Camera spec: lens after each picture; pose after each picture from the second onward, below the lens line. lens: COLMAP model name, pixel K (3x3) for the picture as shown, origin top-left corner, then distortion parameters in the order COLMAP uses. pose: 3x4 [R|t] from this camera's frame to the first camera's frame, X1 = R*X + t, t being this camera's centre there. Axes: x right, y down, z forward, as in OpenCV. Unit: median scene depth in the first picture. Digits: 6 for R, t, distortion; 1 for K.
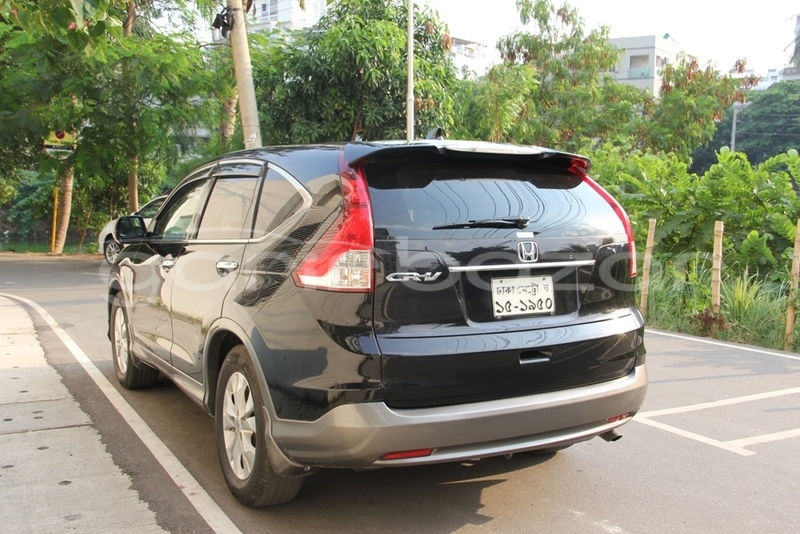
lens RADIAL K [[834.8, 0, 400.0], [0, 834.8, 267.0], [0, 0, 1]] dist [-0.116402, 0.295963]
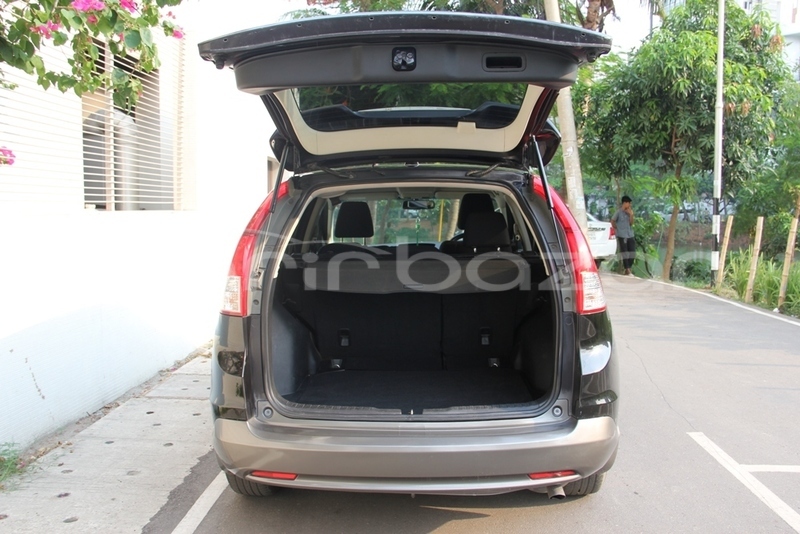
lens RADIAL K [[719.9, 0, 400.0], [0, 719.9, 267.0], [0, 0, 1]] dist [-0.052250, 0.002049]
pose [[0.844959, 0.029190, -0.534033, 0.113947], [-0.025443, 0.999573, 0.014381, -0.009350], [0.534225, 0.001436, 0.845341, 0.060143]]
